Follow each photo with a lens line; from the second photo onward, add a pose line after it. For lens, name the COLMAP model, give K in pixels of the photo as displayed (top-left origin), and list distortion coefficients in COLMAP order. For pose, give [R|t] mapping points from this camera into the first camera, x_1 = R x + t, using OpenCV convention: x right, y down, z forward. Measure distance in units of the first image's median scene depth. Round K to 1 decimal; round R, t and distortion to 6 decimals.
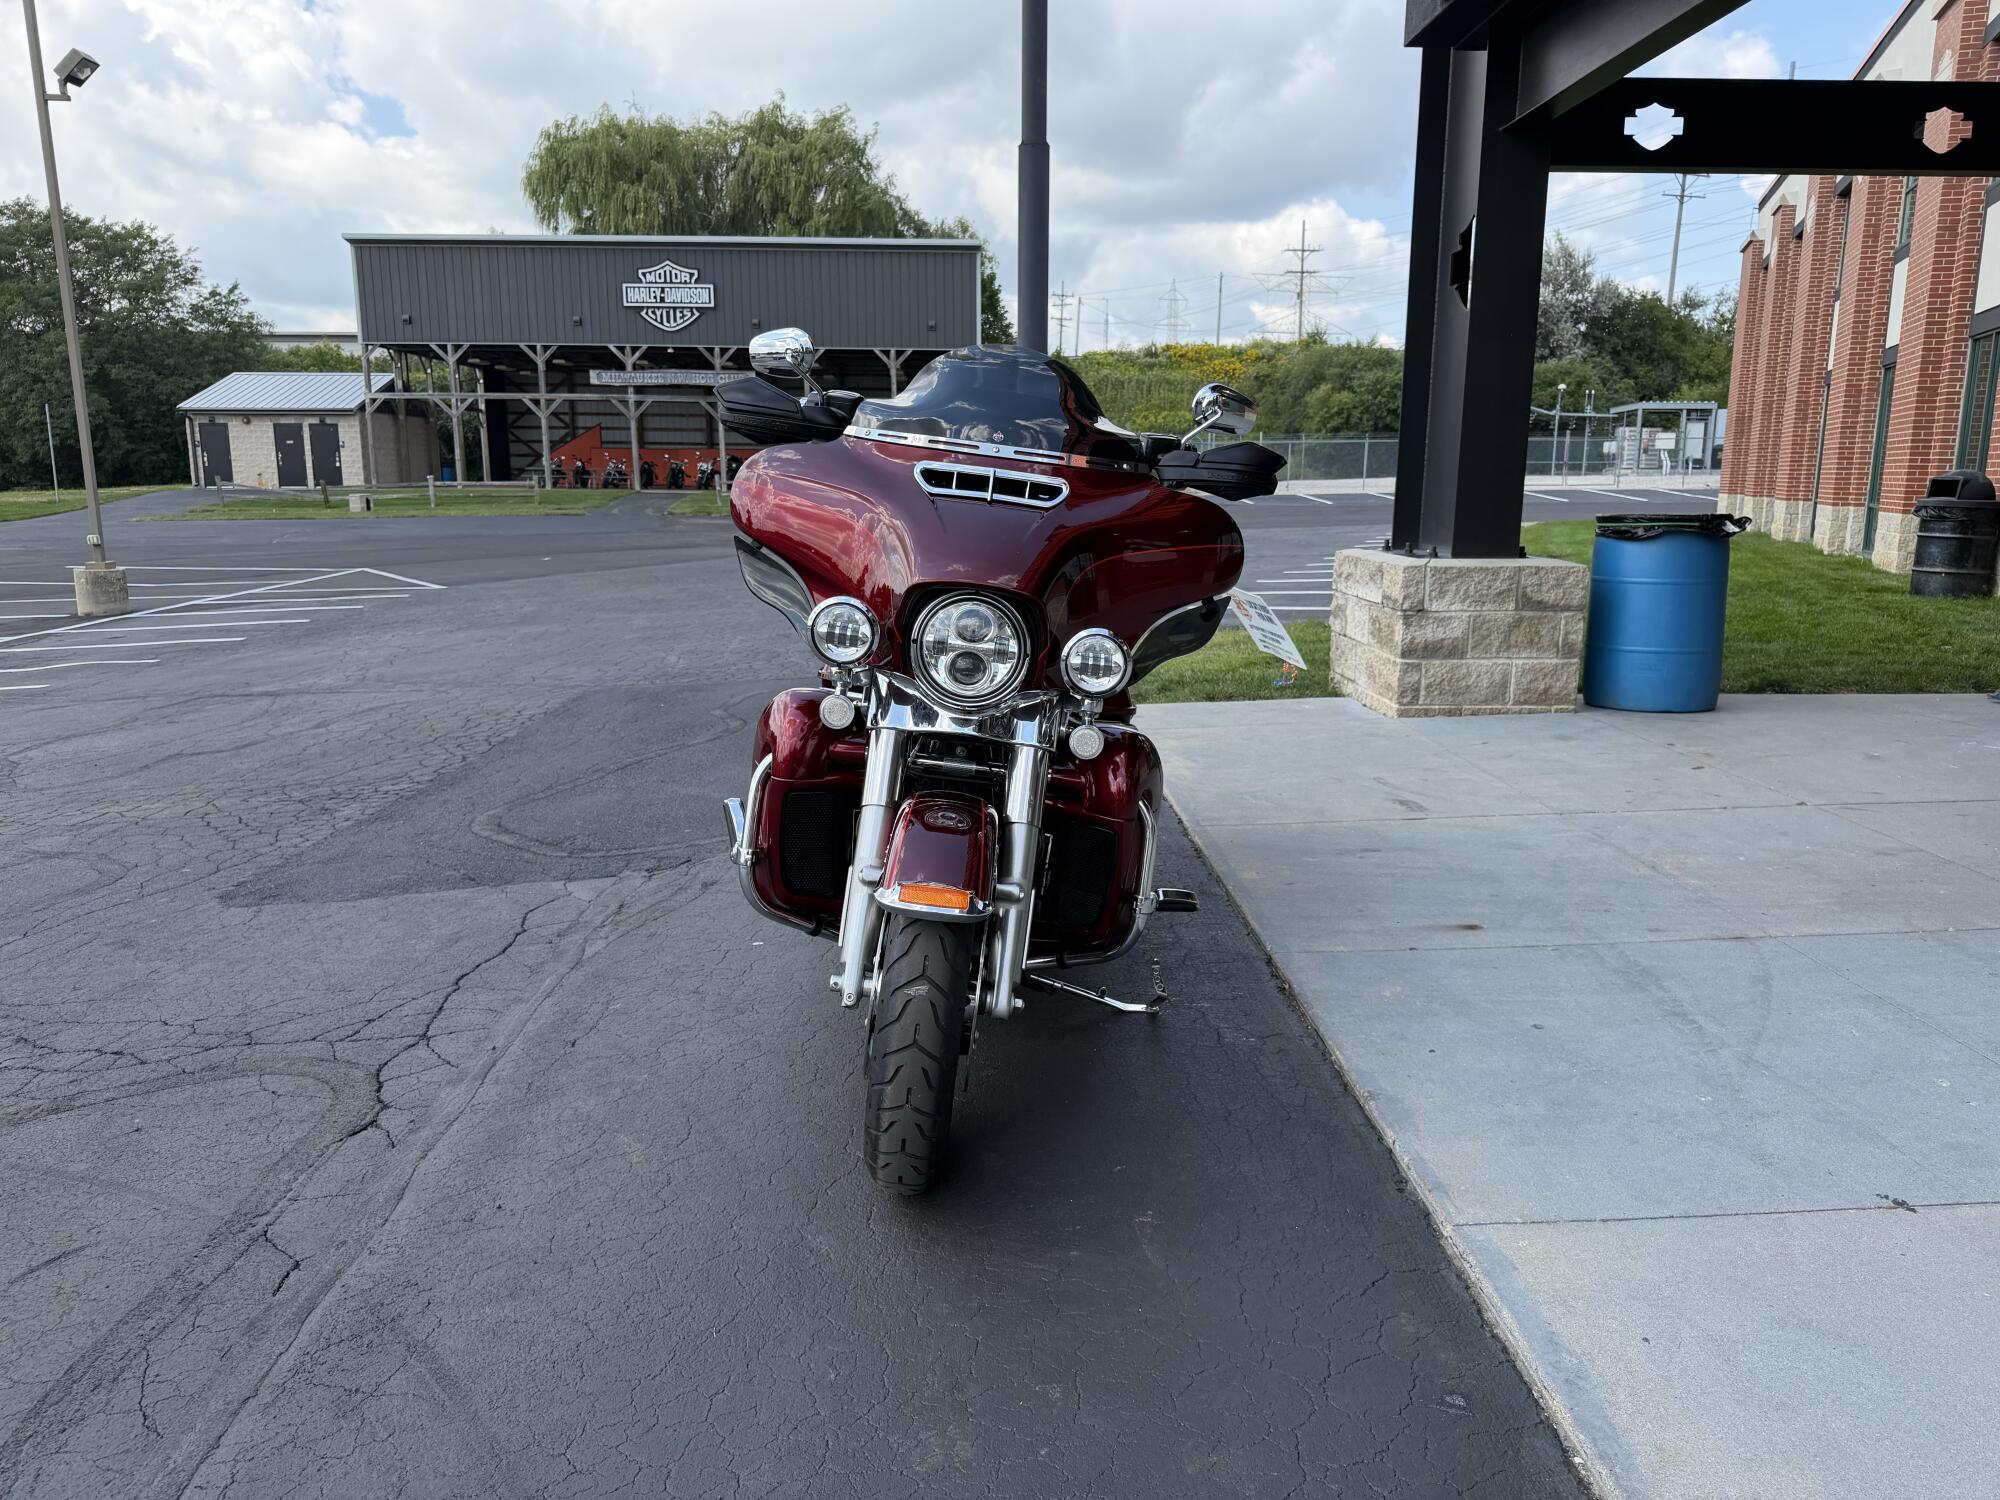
lens RADIAL K [[1454.7, 0, 997.2], [0, 1454.7, 774.4], [0, 0, 1]] dist [0.012552, 0.004743]
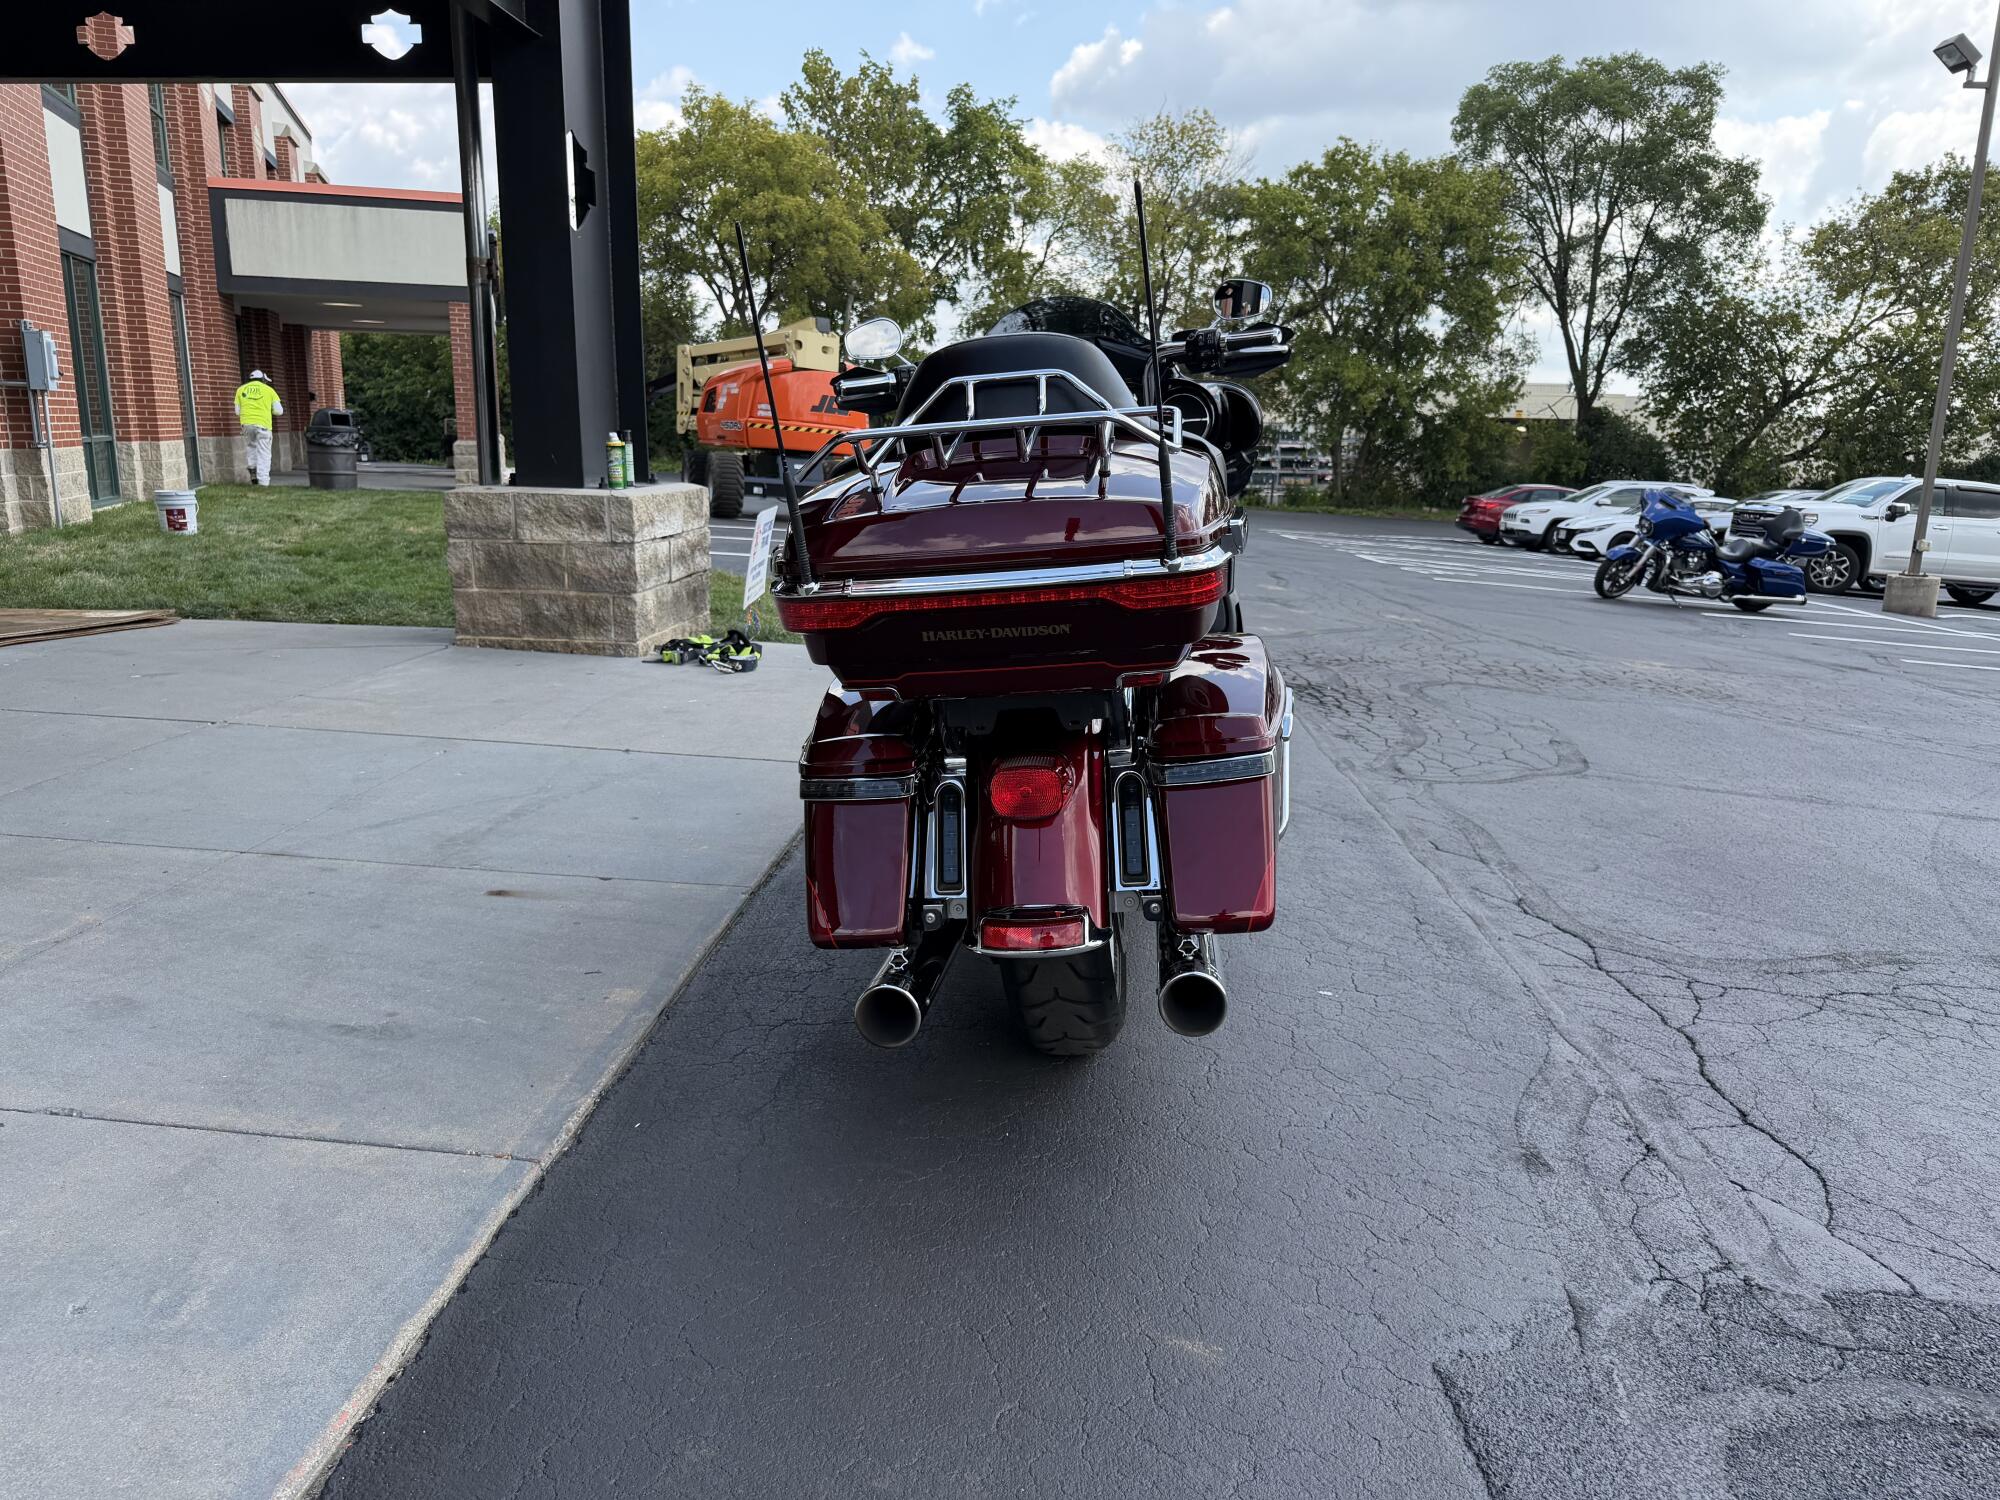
lens RADIAL K [[1412.3, 0, 1008.2], [0, 1412.3, 770.1], [0, 0, 1]] dist [0.025546, -0.031144]
pose [[-0.996189, -0.043504, 0.075603, -0.035082], [-0.007367, 0.905611, 0.424046, -0.248048], [-0.086915, 0.421873, -0.902480, 1.284826]]
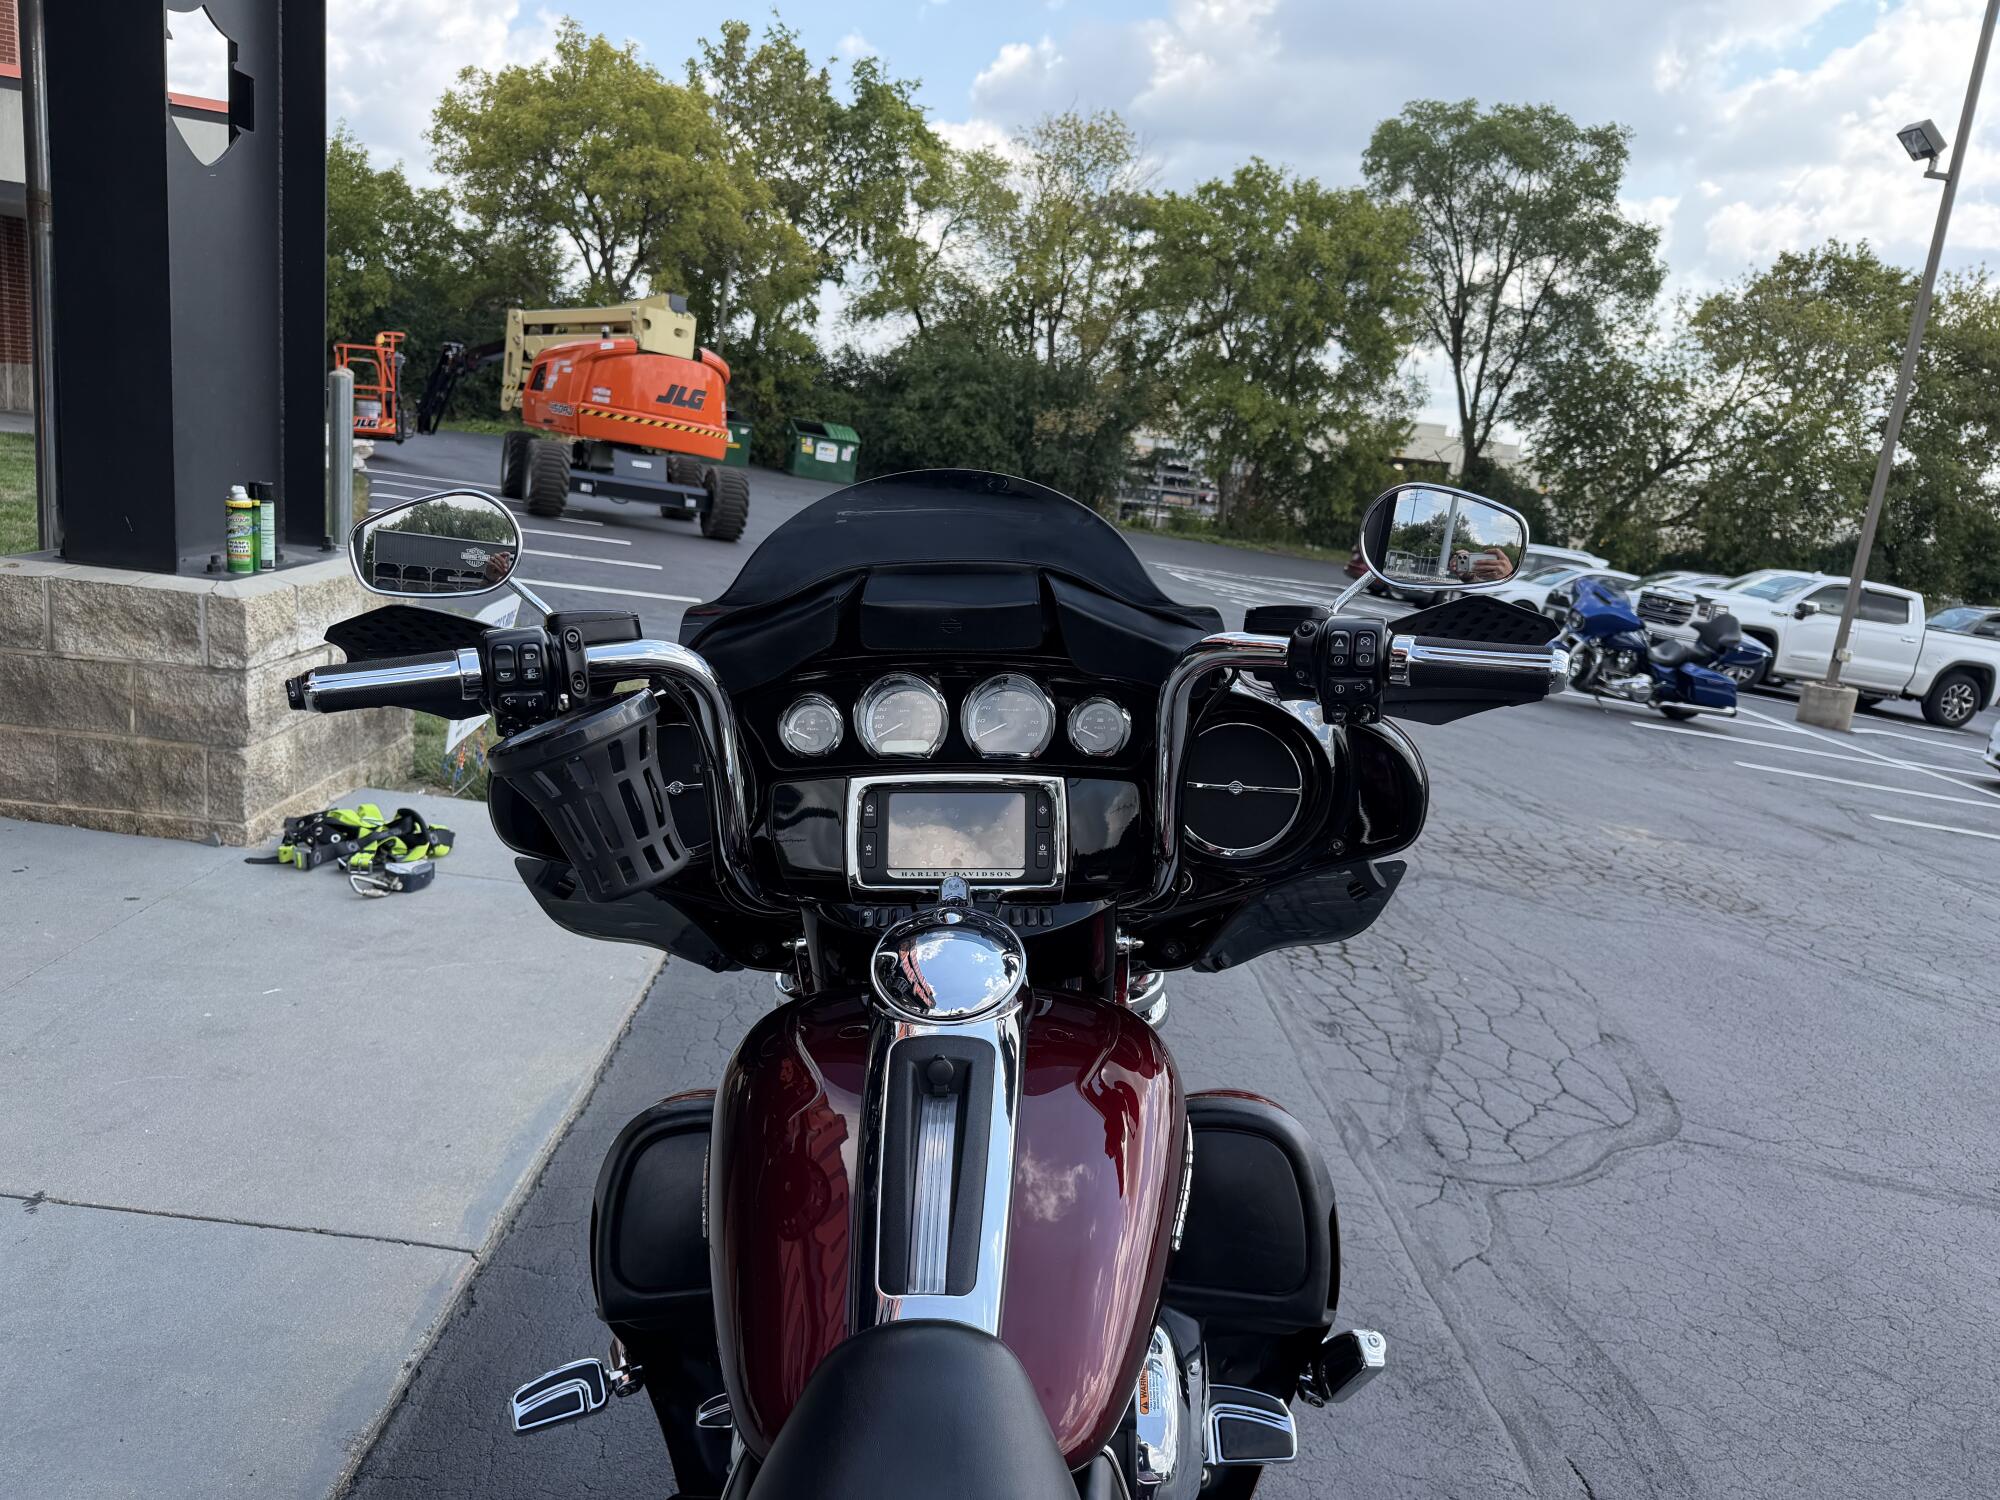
lens RADIAL K [[1421.5, 0, 1009.4], [0, 1421.5, 761.0], [0, 0, 1]] dist [0.061904, -0.101000]
pose [[-0.993350, -0.112708, -0.023488, -0.008807], [-0.112227, 0.902420, 0.415985, -0.229666], [-0.025689, 0.415855, -0.909068, 0.827292]]
